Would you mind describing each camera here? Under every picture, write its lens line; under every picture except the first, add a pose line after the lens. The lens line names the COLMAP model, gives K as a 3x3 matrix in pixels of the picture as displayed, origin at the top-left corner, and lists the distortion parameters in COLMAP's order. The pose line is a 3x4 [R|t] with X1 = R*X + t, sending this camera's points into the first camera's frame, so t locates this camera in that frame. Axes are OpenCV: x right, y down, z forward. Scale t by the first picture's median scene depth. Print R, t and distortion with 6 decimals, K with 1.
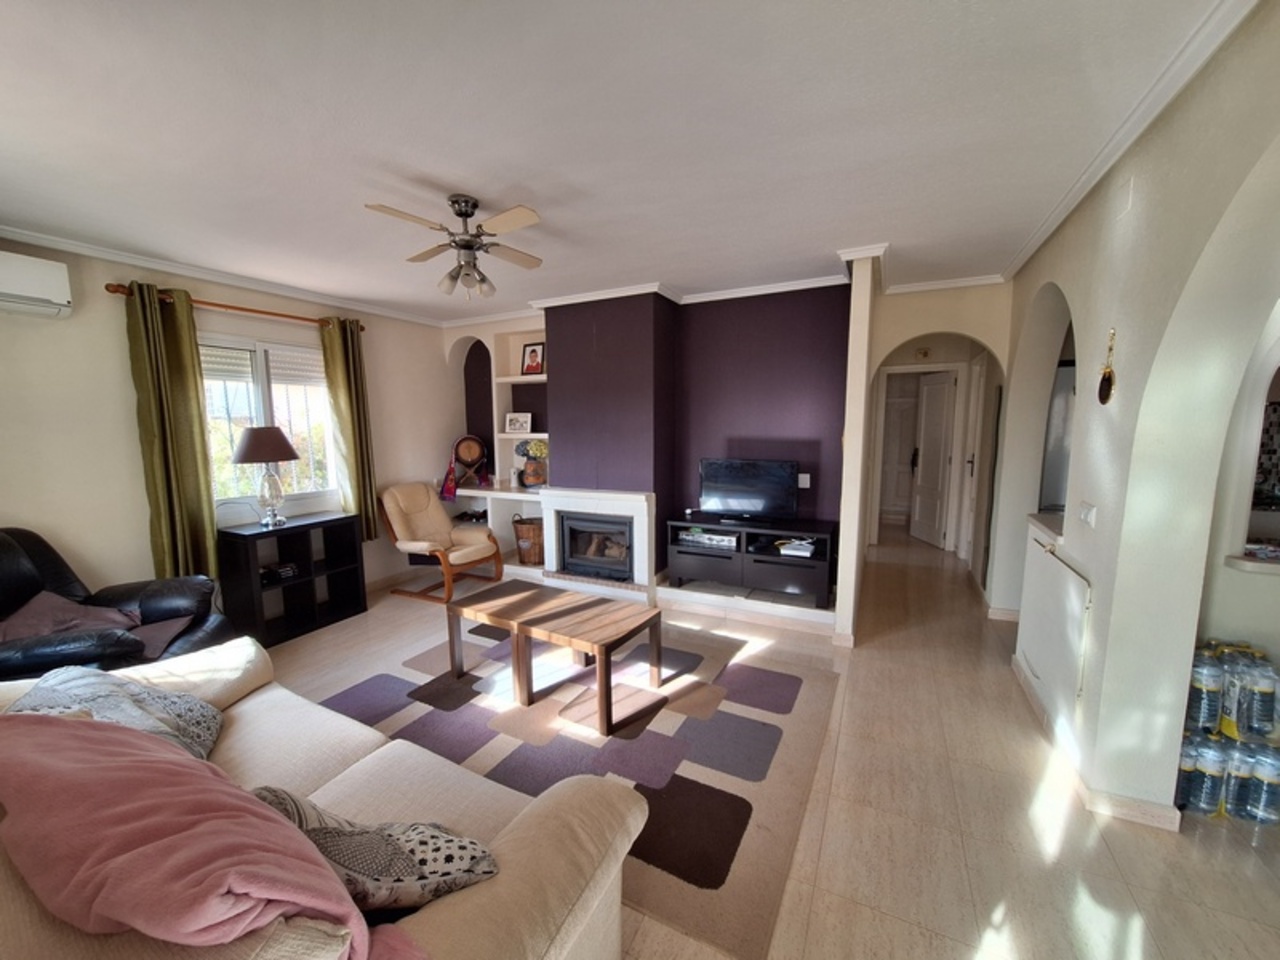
lens RADIAL K [[505.3, 0, 626.4], [0, 505.3, 486.5], [0, 0, 1]] dist [-0.002778, 0.000812]
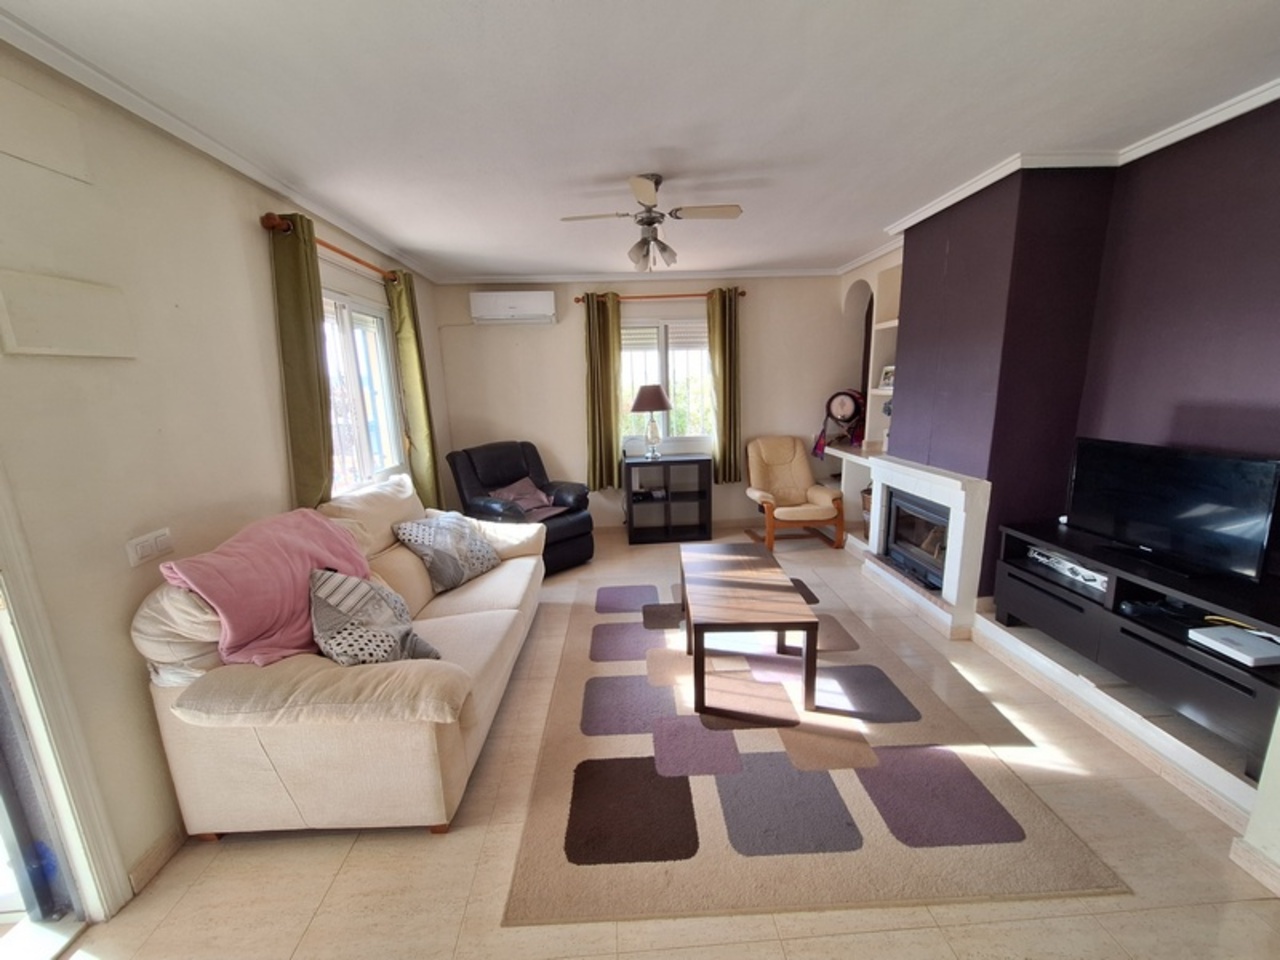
lens RADIAL K [[505.3, 0, 633.6], [0, 505.3, 483.7], [0, 0, 1]] dist [-0.002778, 0.000812]
pose [[0.502083, 0.164482, -0.849034, 0.423506], [-0.080831, 0.986374, 0.143289, -0.045738], [0.861034, -0.003315, 0.508537, 0.258907]]
